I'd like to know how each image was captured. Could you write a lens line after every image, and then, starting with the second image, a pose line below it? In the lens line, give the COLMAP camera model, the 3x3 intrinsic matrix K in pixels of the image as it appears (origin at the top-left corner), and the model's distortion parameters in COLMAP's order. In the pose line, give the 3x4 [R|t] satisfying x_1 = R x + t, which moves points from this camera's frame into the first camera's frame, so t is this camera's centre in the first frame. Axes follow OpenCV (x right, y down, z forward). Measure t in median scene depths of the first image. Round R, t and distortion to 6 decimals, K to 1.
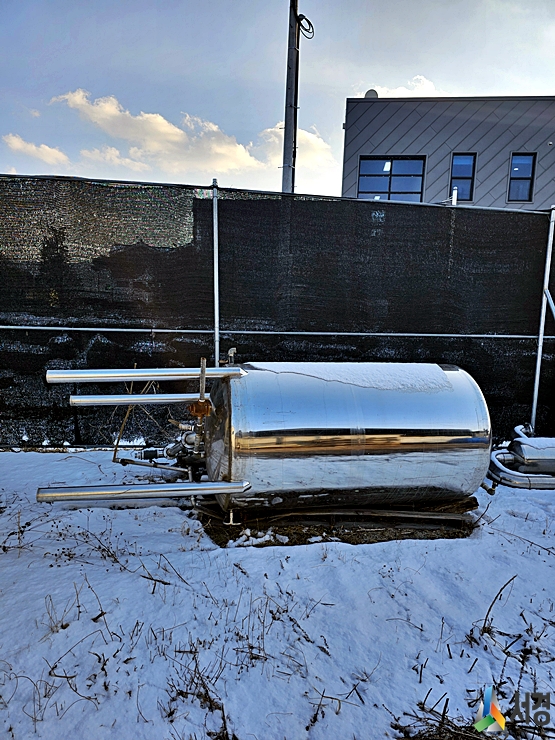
lens RADIAL K [[488.9, 0, 277.5], [0, 488.9, 370.0], [0, 0, 1]] dist [0.046919, -0.054430]
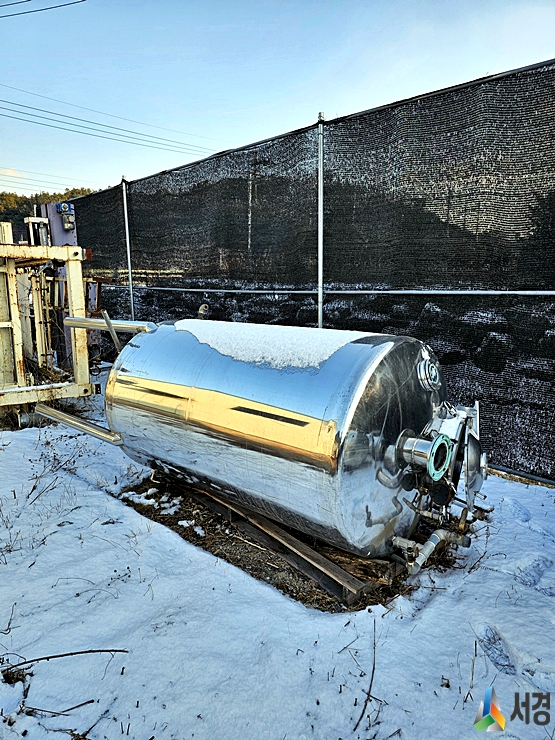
lens RADIAL K [[485.3, 0, 290.4], [0, 485.3, 380.4], [0, 0, 1]] dist [0.050786, -0.036431]
pose [[0.625388, 0.130502, -0.769323, 0.566877], [-0.071553, 0.991353, 0.110000, -0.011467], [0.777026, -0.013746, 0.629318, 0.406012]]
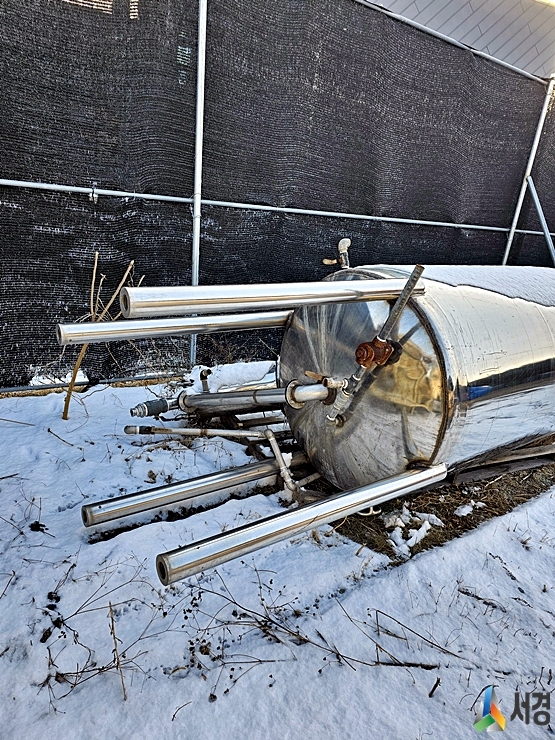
lens RADIAL K [[486.7, 0, 275.2], [0, 486.7, 382.1], [0, 0, 1]] dist [0.046396, -0.045435]
pose [[0.904592, -0.083550, 0.418010, -0.328965], [-0.032335, 0.964330, 0.262720, -0.022784], [-0.425050, -0.251170, 0.869624, 0.353227]]
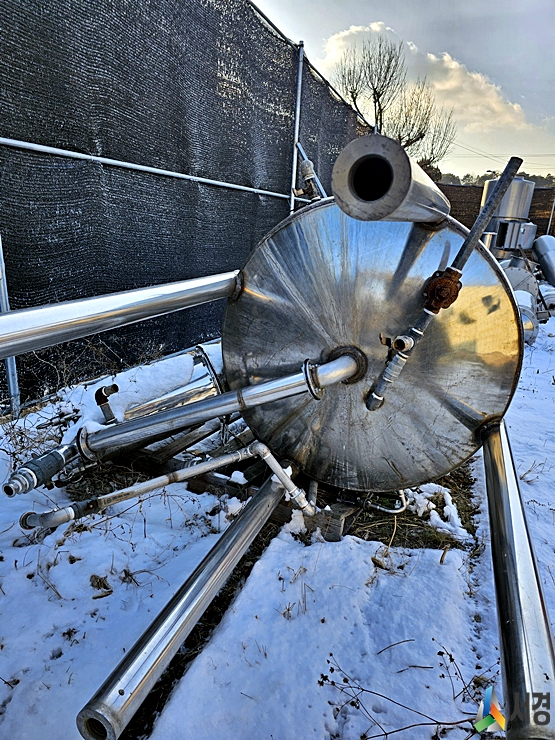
lens RADIAL K [[488.9, 0, 277.5], [0, 488.9, 370.0], [0, 0, 1]] dist [0.046919, -0.054430]
pose [[0.513906, -0.243098, 0.822681, -0.392479], [0.054731, 0.966345, 0.251361, 0.018158], [-0.856099, -0.084150, 0.509915, 0.587313]]
